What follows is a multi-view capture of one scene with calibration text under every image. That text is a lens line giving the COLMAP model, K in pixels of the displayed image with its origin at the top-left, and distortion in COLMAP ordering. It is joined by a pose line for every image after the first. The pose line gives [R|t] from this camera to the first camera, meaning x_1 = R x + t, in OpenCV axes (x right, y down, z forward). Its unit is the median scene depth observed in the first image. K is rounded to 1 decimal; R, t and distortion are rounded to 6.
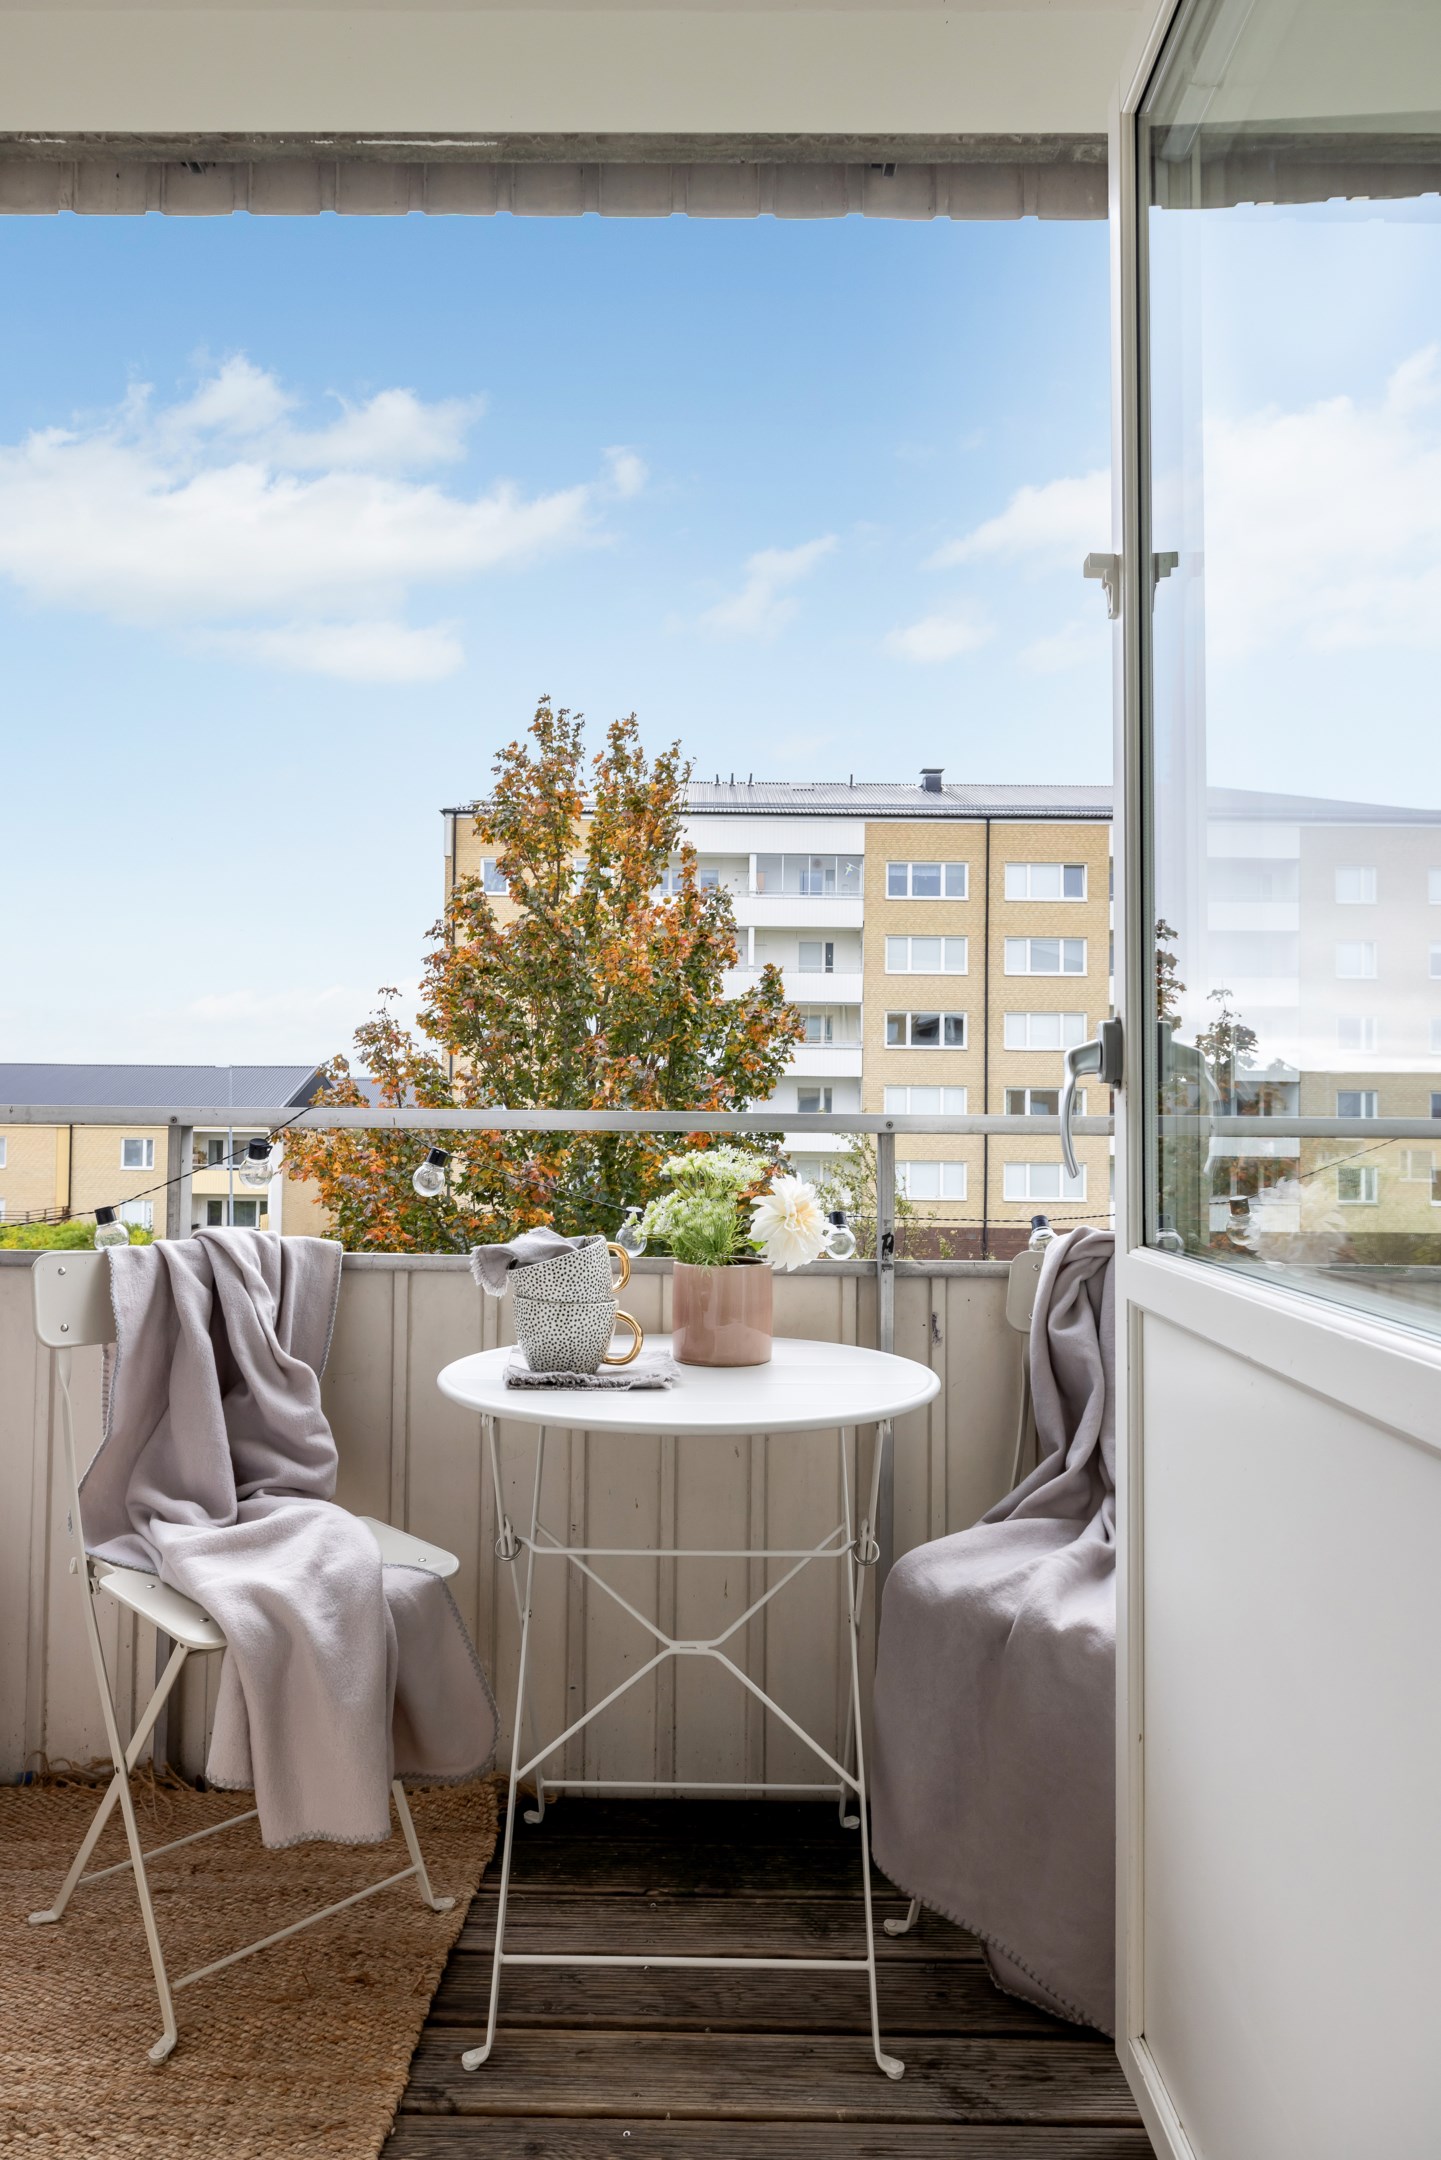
lens RADIAL K [[1299.0, 0, 720.5], [0, 1299.0, 1080.0], [0, 0, 1]] dist [0.000720, 0.000202]
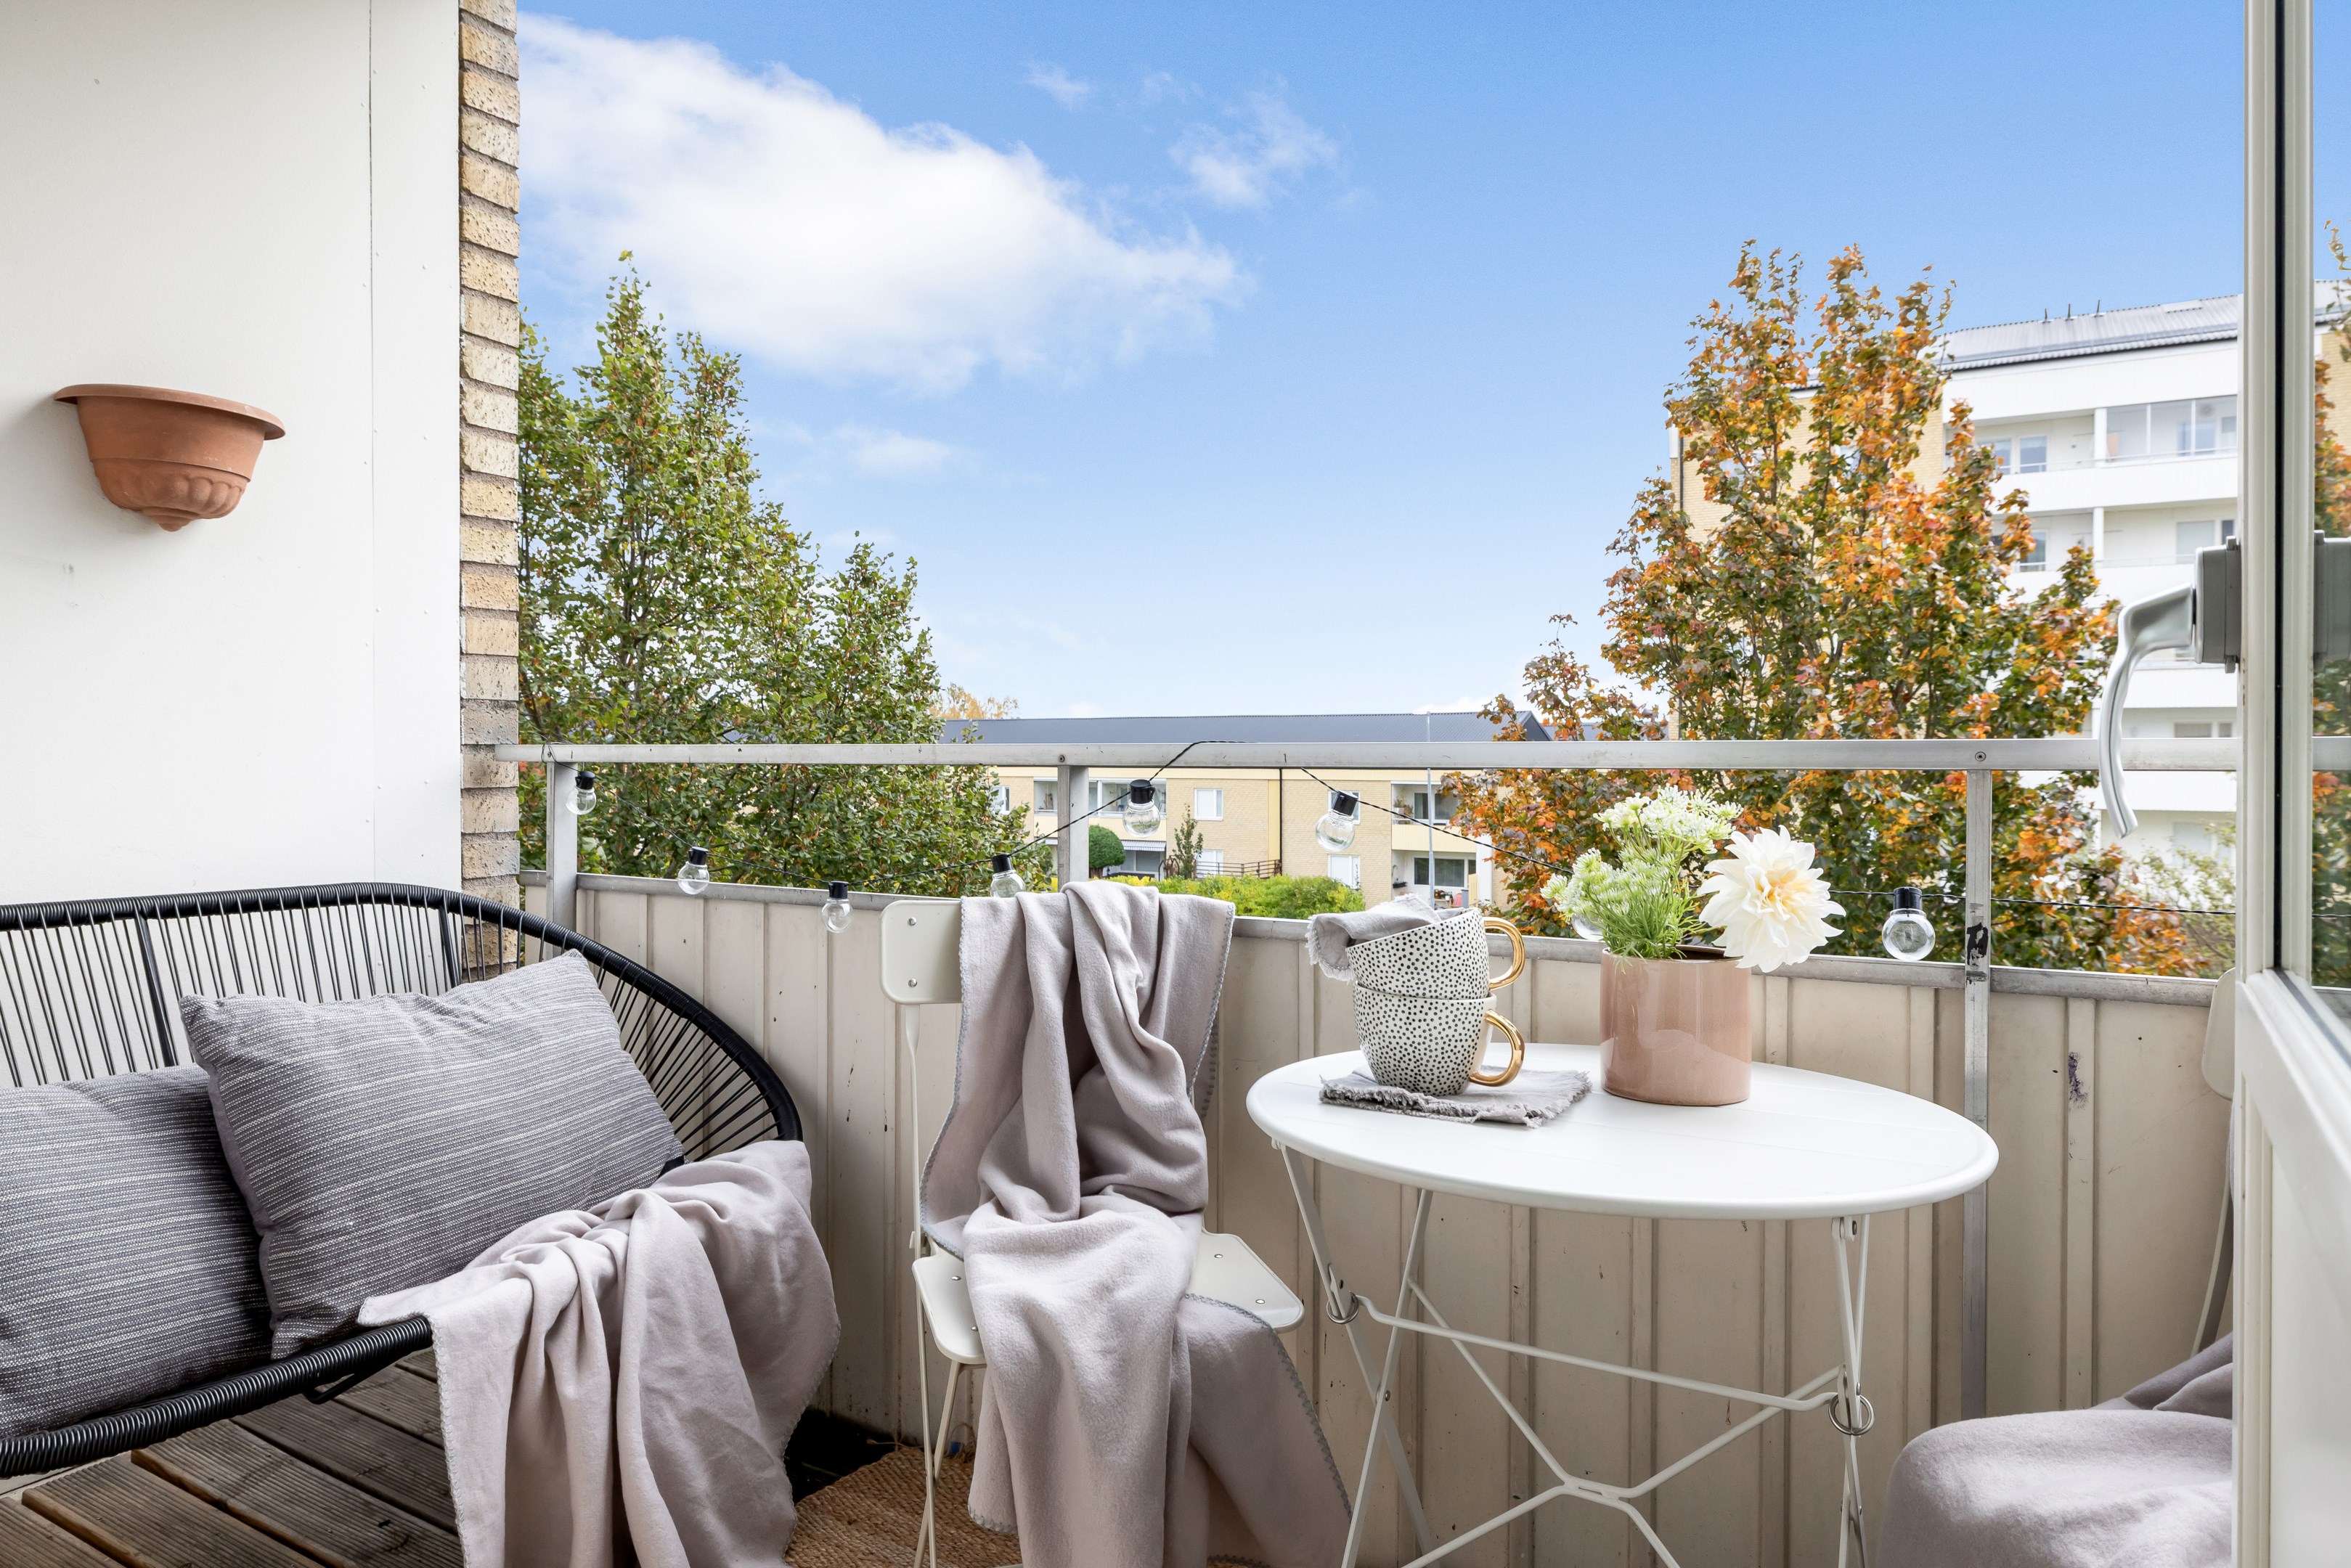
lens RADIAL K [[1469.3, 0, 1177.4], [0, 1469.3, 770.9], [0, 0, 1]] dist [-0.007734, 0.002817]
pose [[0.856149, -0.005704, -0.516698, 0.178188], [0.021638, 0.999458, 0.024820, 0.016259], [0.516276, -0.032430, 0.855808, 0.187685]]
